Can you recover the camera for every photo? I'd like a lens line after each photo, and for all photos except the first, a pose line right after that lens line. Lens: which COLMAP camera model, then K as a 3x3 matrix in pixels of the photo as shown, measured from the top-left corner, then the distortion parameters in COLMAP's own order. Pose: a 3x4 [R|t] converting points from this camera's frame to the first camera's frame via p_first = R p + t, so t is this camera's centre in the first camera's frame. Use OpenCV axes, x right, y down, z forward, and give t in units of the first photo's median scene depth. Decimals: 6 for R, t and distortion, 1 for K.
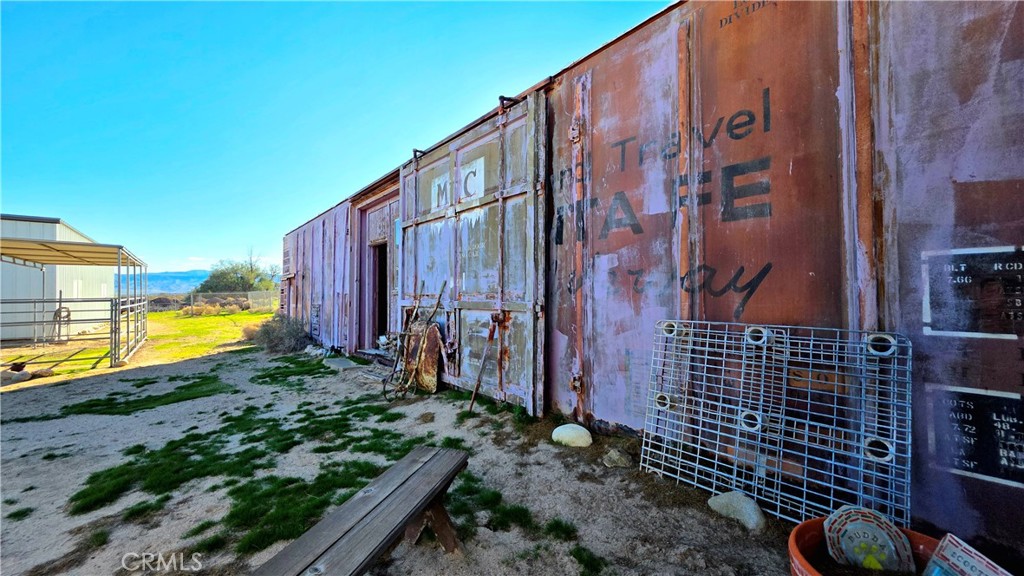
lens RADIAL K [[409.4, 0, 509.4], [0, 409.4, 287.9], [0, 0, 1]] dist [0.000741, 0.000191]
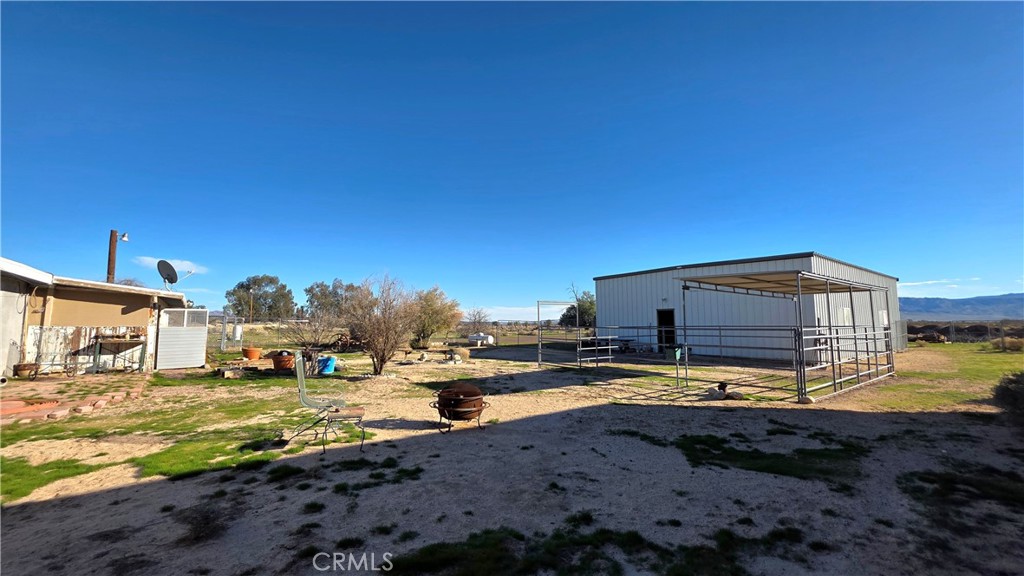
lens RADIAL K [[409.4, 0, 509.4], [0, 409.4, 287.9], [0, 0, 1]] dist [0.000741, 0.000191]
pose [[-0.010043, -0.081150, -0.996651, -0.057292], [0.014978, 0.996578, -0.081295, 0.006943], [0.999837, -0.015745, -0.008793, 0.631889]]
